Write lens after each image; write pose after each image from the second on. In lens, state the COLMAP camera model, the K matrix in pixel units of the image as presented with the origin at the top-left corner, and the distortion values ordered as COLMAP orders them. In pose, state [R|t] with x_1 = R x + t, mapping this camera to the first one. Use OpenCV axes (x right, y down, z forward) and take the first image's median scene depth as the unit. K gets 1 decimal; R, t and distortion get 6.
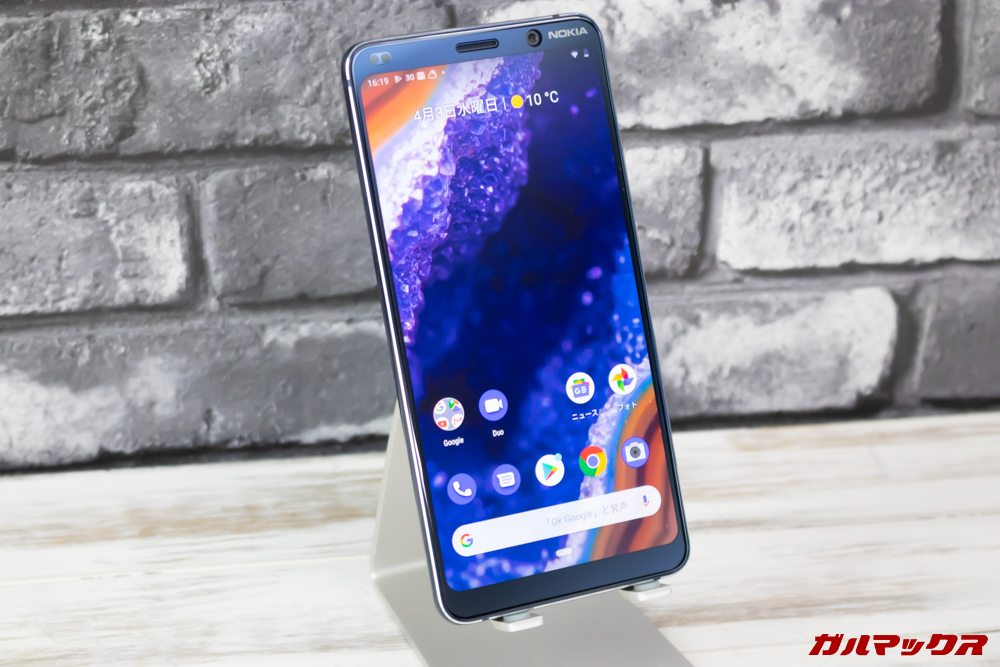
lens RADIAL K [[2393.3, 0, 494.7], [0, 2393.3, 330.8], [0, 0, 1]] dist [0.030338, 0.000000]
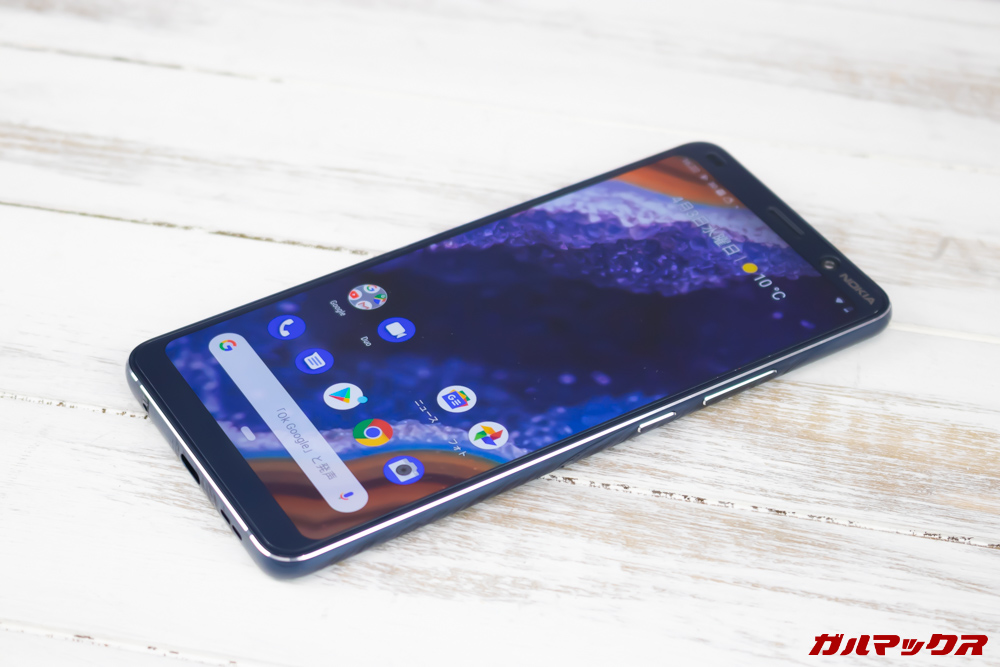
lens RADIAL K [[2393.3, 0, 501.7], [0, 2393.3, 333.3], [0, 0, 1]] dist [0.030338, 0.000000]
pose [[0.332003, 0.283426, -0.899691, 0.745197], [-0.929542, 0.260482, -0.260960, 0.210767], [0.160390, 0.922940, 0.349938, 0.719223]]
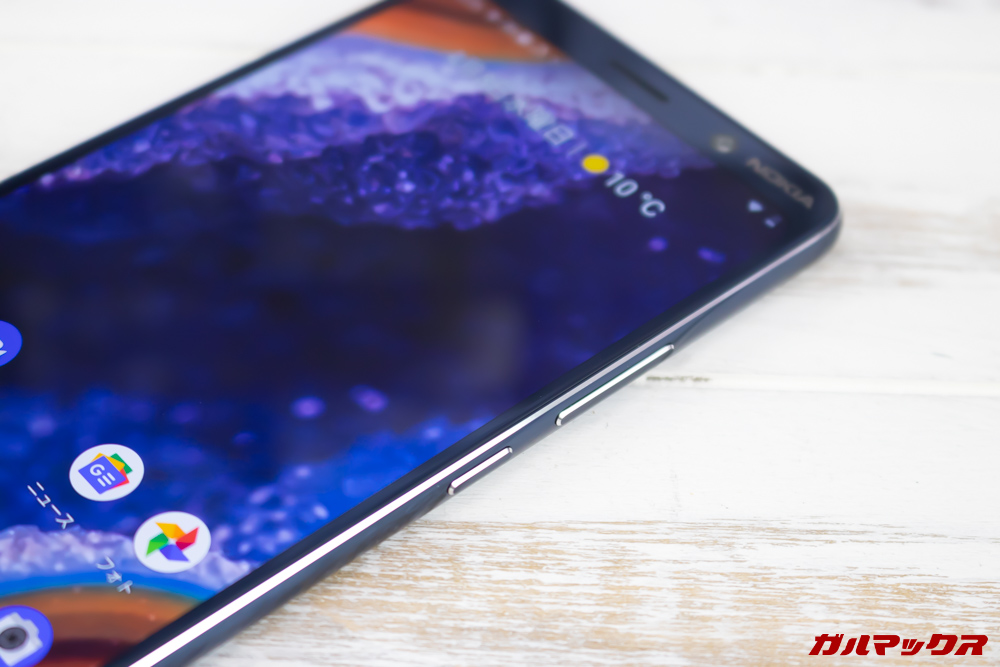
lens RADIAL K [[2030.3, 0, 501.1], [0, 2030.3, 333.9], [0, 0, 1]] dist [0.008091, 0.000000]
pose [[0.475884, 0.316676, -0.820519, 0.356383], [-0.856193, 0.380190, -0.349841, 0.080875], [0.201166, 0.869006, 0.452062, 0.843475]]
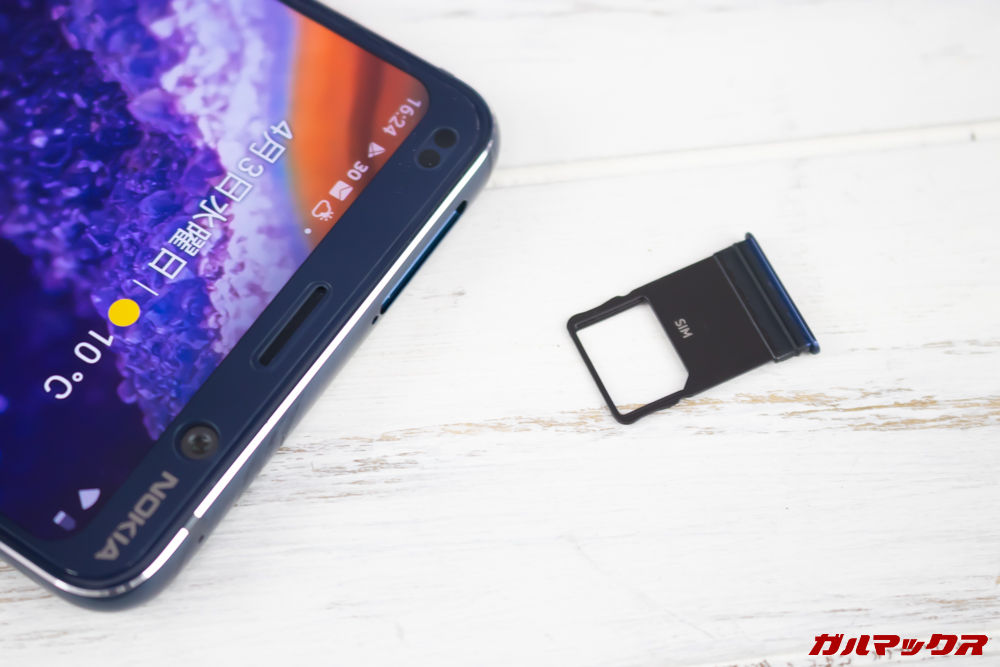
lens RADIAL K [[1990.5, 0, 495.2], [0, 1990.5, 330.4], [0, 0, 1]] dist [-0.019612, 0.000000]
pose [[-0.639864, 0.398723, -0.656959, 0.193956], [-0.726055, -0.593793, 0.346776, -0.262655], [-0.251830, 0.698877, 0.669441, 0.764798]]
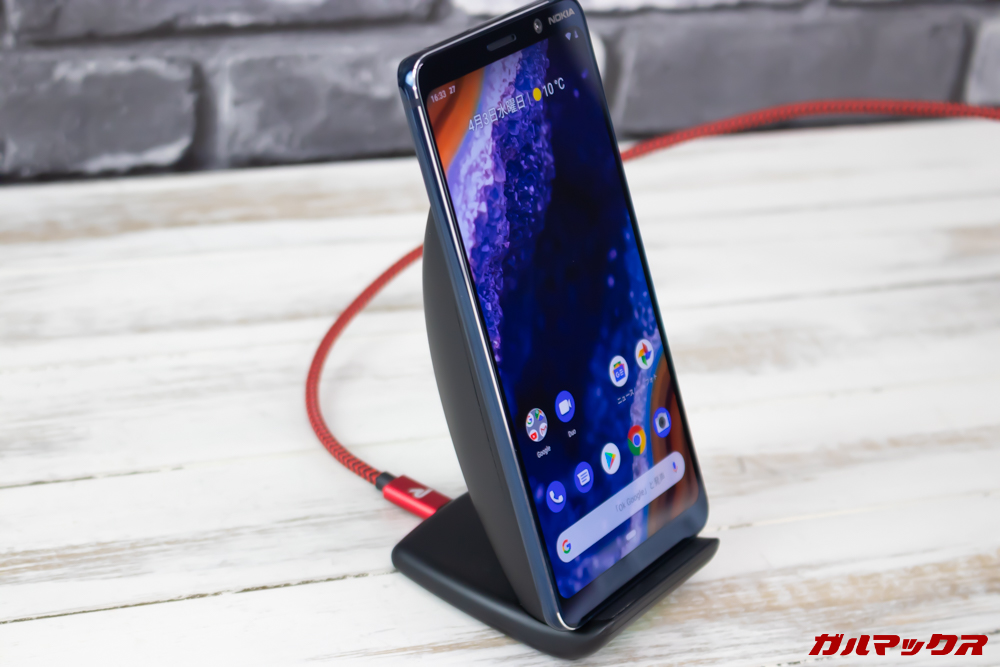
lens RADIAL K [[2393.3, 0, 500.4], [0, 2393.3, 331.1], [0, 0, 1]] dist [0.030338, 0.000000]
pose [[0.866392, -0.172535, 0.468611, -0.478166], [0.122642, 0.983192, 0.135250, -0.135359], [-0.484070, -0.059708, 0.872990, 0.155373]]
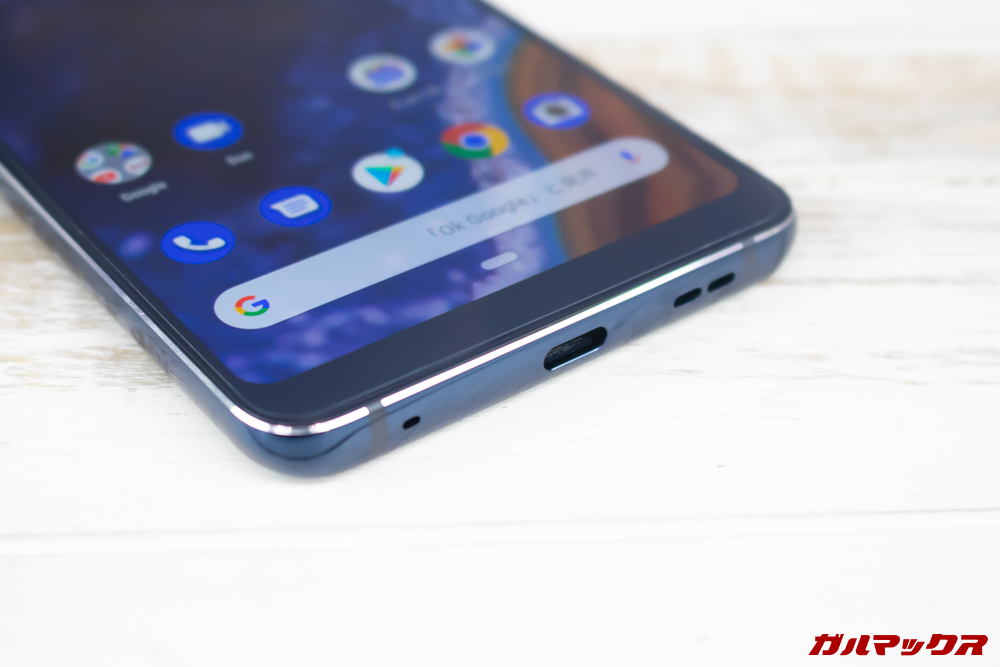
lens RADIAL K [[1813.5, 0, 500.2], [0, 1813.5, 333.2], [0, 0, 1]] dist [-0.061582, 0.000000]
pose [[0.840083, -0.530090, 0.115176, -0.014043], [0.459429, 0.582387, -0.670634, 0.313004], [0.288420, 0.616303, 0.732792, 0.782616]]
